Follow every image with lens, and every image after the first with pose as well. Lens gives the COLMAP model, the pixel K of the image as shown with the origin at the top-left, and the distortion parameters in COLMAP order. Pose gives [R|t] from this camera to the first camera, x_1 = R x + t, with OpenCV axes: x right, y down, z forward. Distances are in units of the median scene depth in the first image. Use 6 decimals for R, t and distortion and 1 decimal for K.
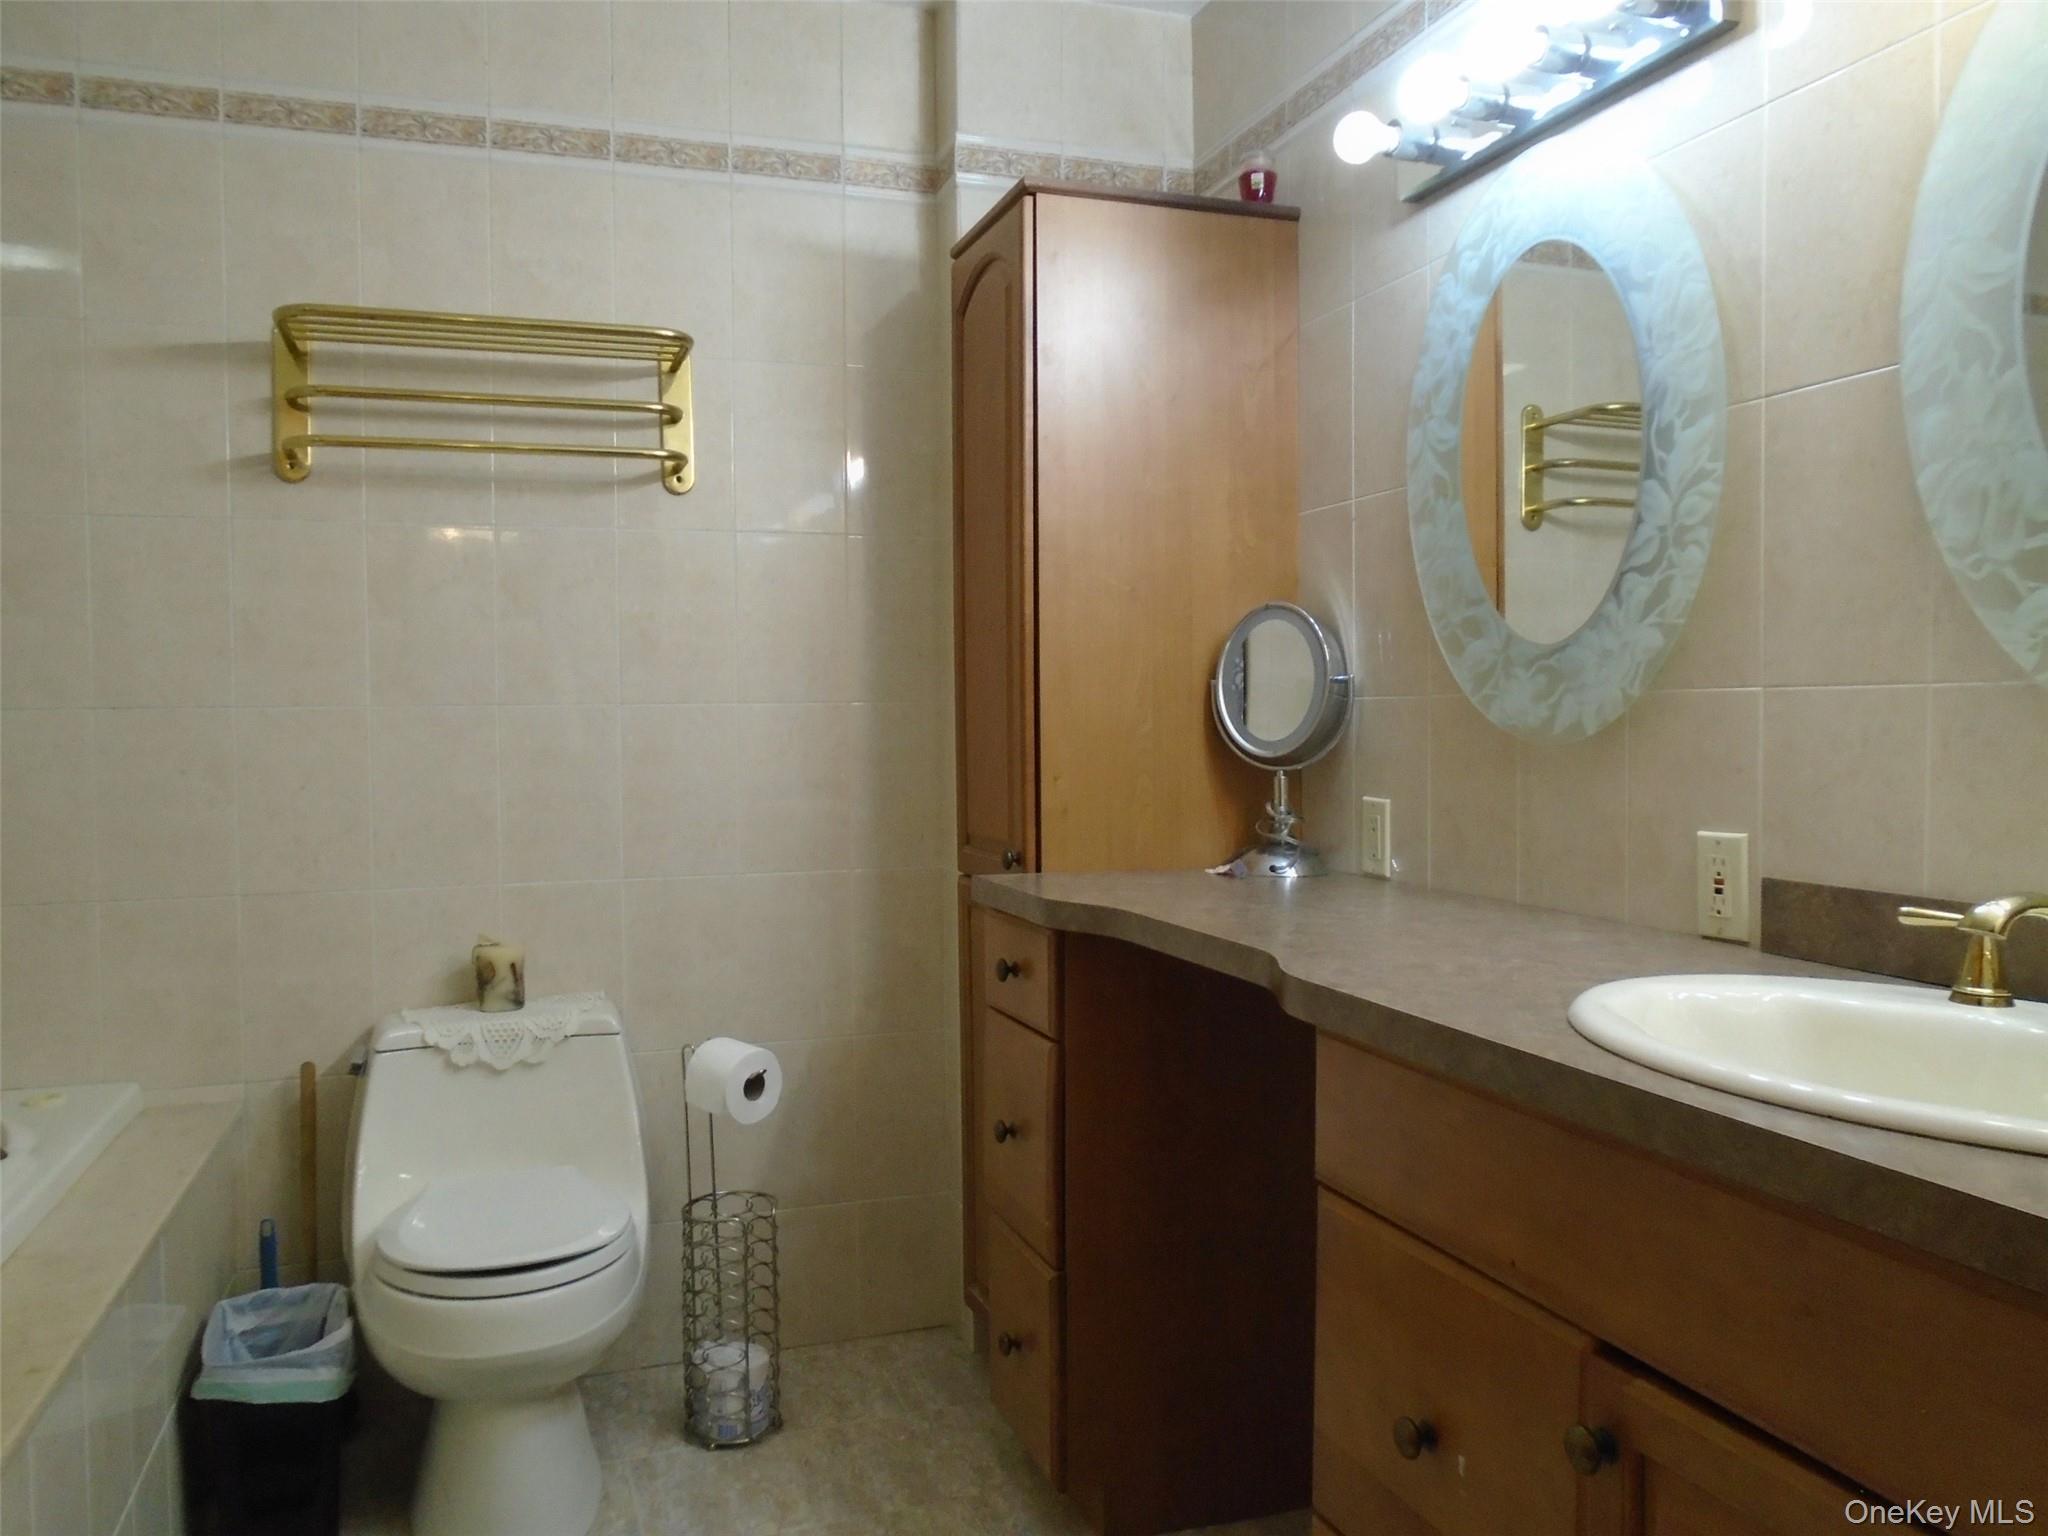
lens RADIAL K [[1534.0, 0, 1024.0], [0, 1534.0, 768.0], [0, 0, 1]] dist [-0.037439, 0.046264]
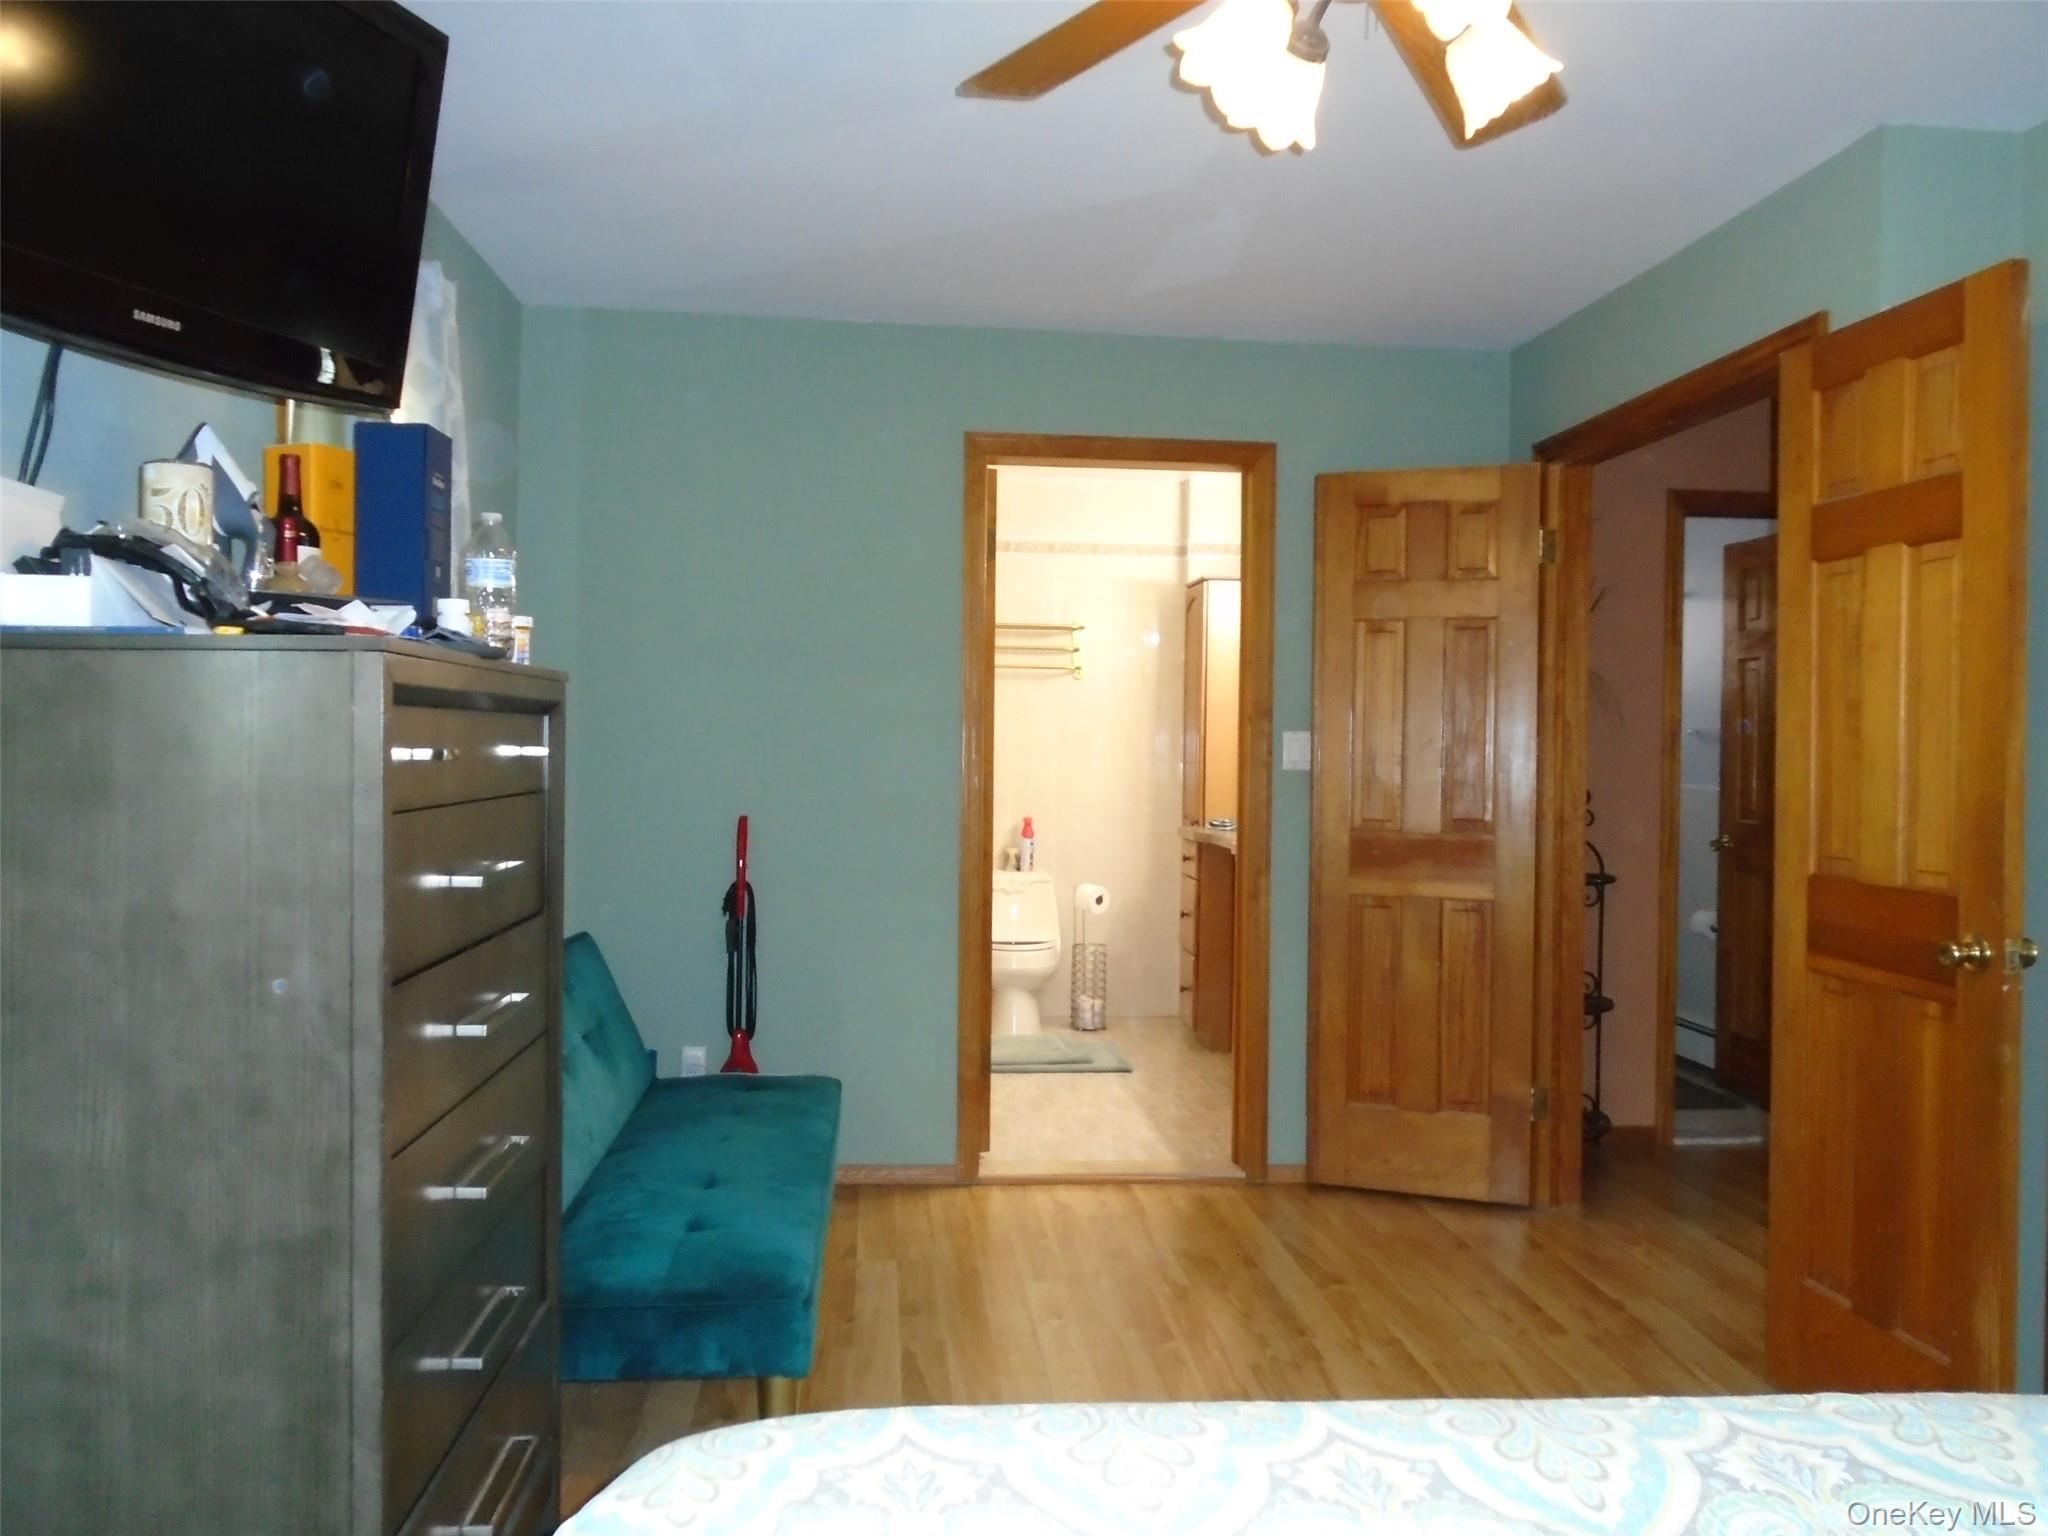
lens RADIAL K [[1572.2, 0, 1019.3], [0, 1572.2, 759.9], [0, 0, 1]] dist [-0.013386, 0.005154]
pose [[0.969244, 0.023644, -0.244962, 0.366902], [-0.029648, 0.999343, -0.020850, 0.017159], [0.244308, 0.027472, 0.969309, -1.763221]]
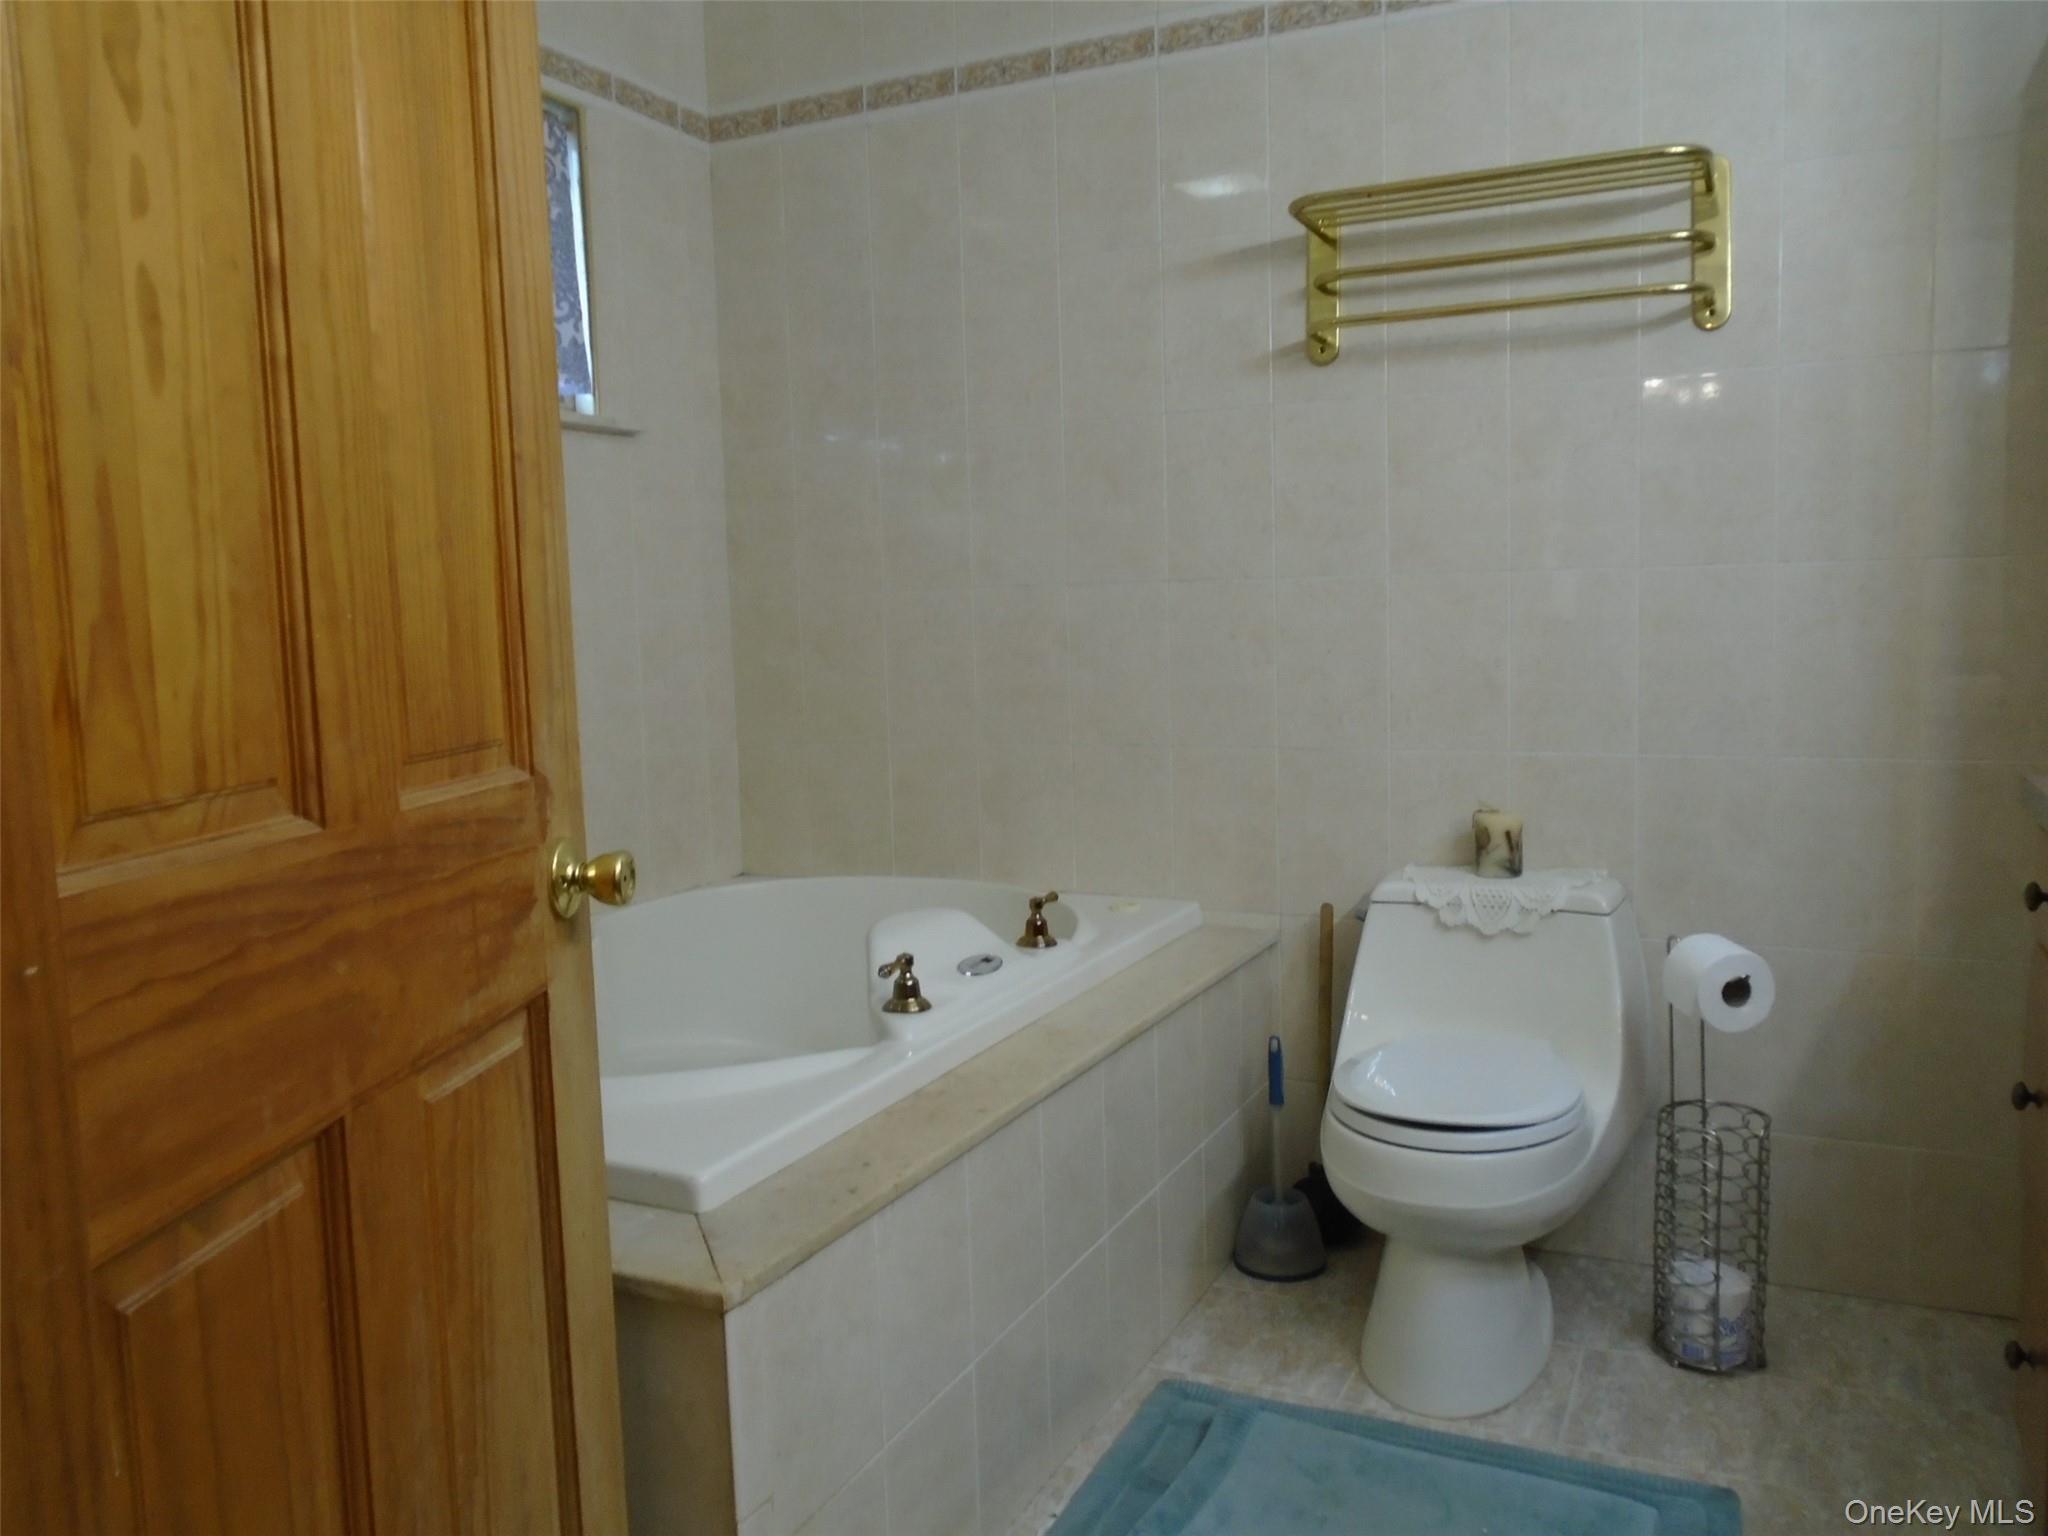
lens RADIAL K [[1572.2, 0, 1019.3], [0, 1572.2, 759.9], [0, 0, 1]] dist [-0.013386, 0.005154]
pose [[0.712806, 0.063060, -0.698521, 0.154539], [-0.004935, 0.996376, 0.084914, -0.004073], [0.701344, -0.057079, 0.710534, 0.053048]]
